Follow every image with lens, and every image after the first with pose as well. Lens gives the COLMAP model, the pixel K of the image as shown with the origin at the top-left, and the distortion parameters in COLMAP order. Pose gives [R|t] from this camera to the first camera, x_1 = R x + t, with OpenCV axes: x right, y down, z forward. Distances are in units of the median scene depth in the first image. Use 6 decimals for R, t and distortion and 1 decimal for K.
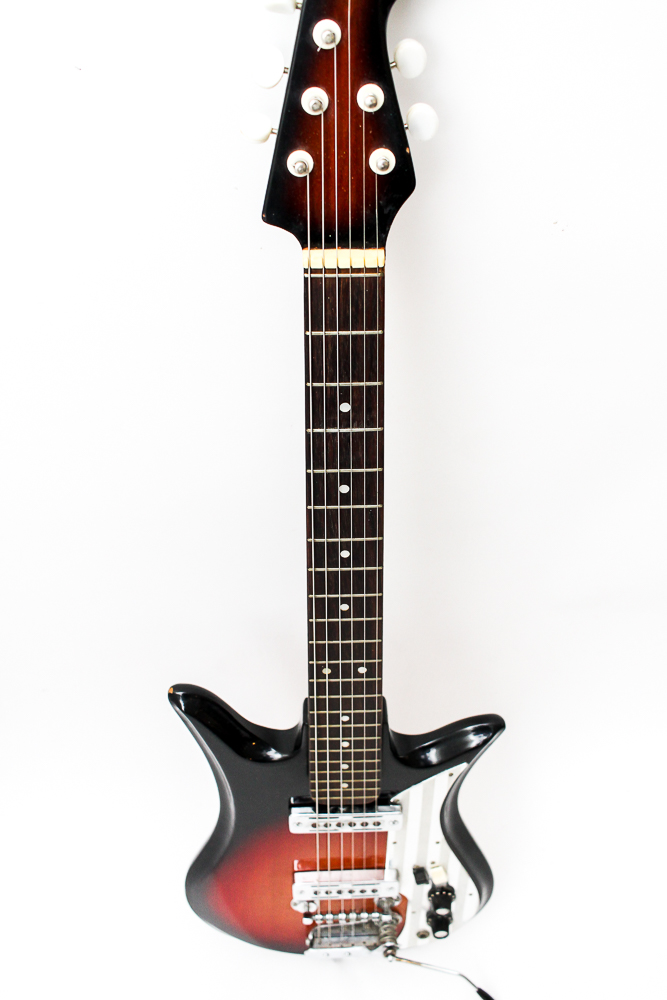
lens RADIAL K [[1159.5, 0, 340.8], [0, 1159.5, 498.4], [0, 0, 1]] dist [-0.129079, 0.000000]
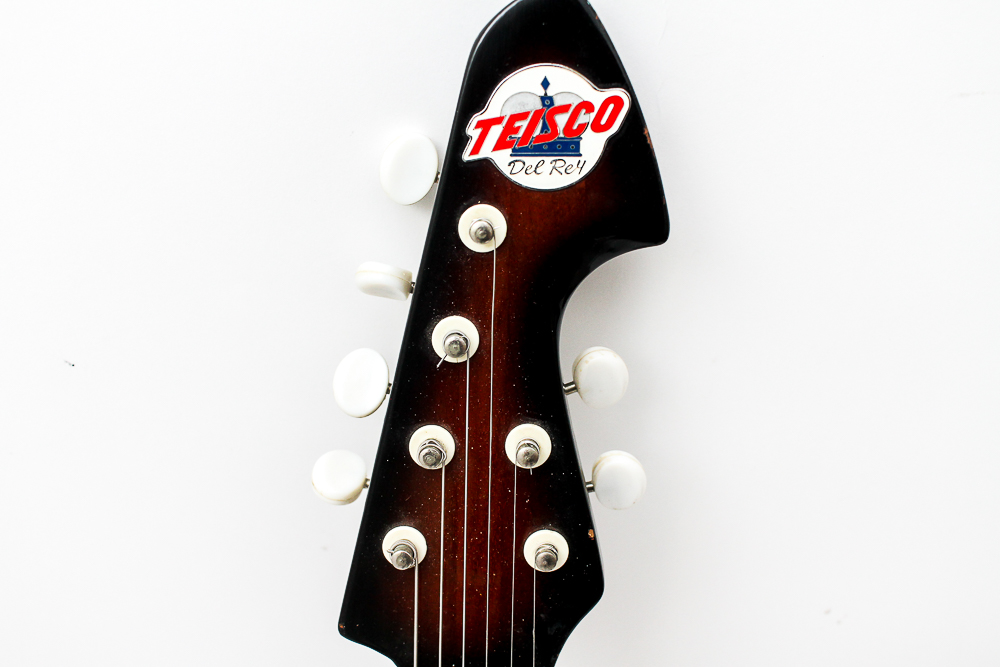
lens RADIAL K [[1159.5, 0, 491.5], [0, 1159.5, 332.1], [0, 0, 1]] dist [-0.129079, 0.000000]
pose [[0.999562, 0.027842, -0.010031, 0.011670], [-0.029398, 0.973076, -0.228600, -0.268727], [0.003396, 0.228795, 0.973469, 0.414800]]
